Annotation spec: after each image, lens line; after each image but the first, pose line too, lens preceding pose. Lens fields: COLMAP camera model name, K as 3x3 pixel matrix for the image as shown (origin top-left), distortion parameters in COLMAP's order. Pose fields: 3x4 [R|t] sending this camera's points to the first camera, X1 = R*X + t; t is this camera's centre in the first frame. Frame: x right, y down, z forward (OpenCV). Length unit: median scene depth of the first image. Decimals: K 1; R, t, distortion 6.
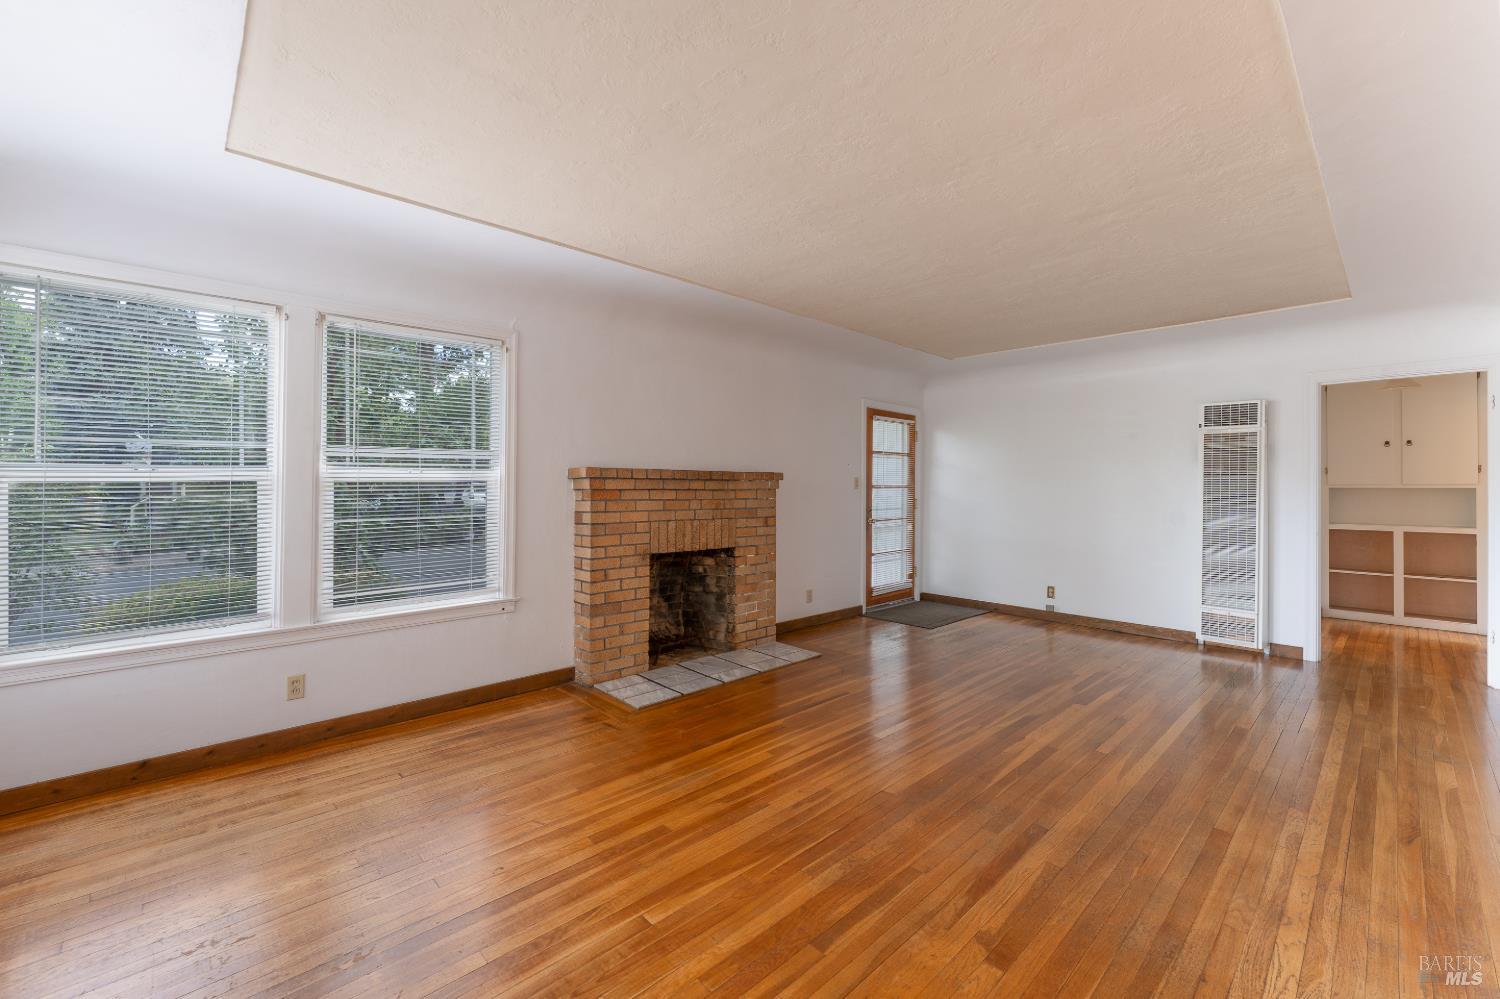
lens RADIAL K [[618.7, 0, 731.2], [0, 618.7, 480.5], [0, 0, 1]] dist [-0.000255, 0.000304]
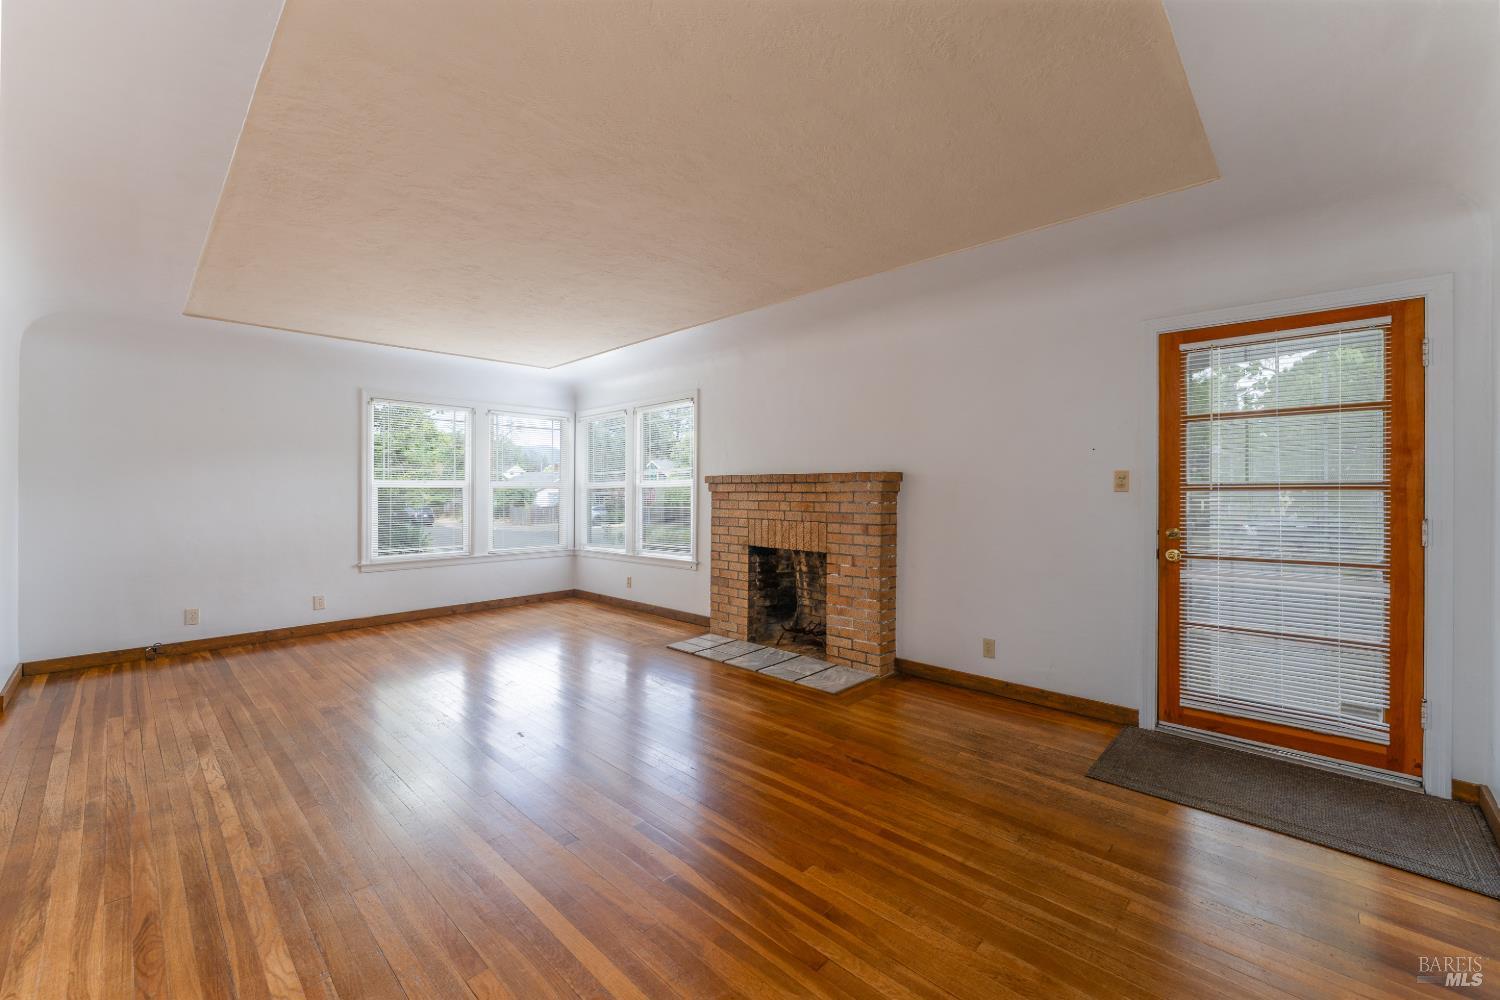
lens RADIAL K [[603.0, 0, 758.0], [0, 603.0, 496.7], [0, 0, 1]] dist [-0.001826, -0.000189]
pose [[0.065256, 0.006961, -0.997844, 1.022154], [0.010140, 0.999919, 0.007639, 0.014962], [0.997817, -0.010617, 0.065180, 0.928998]]
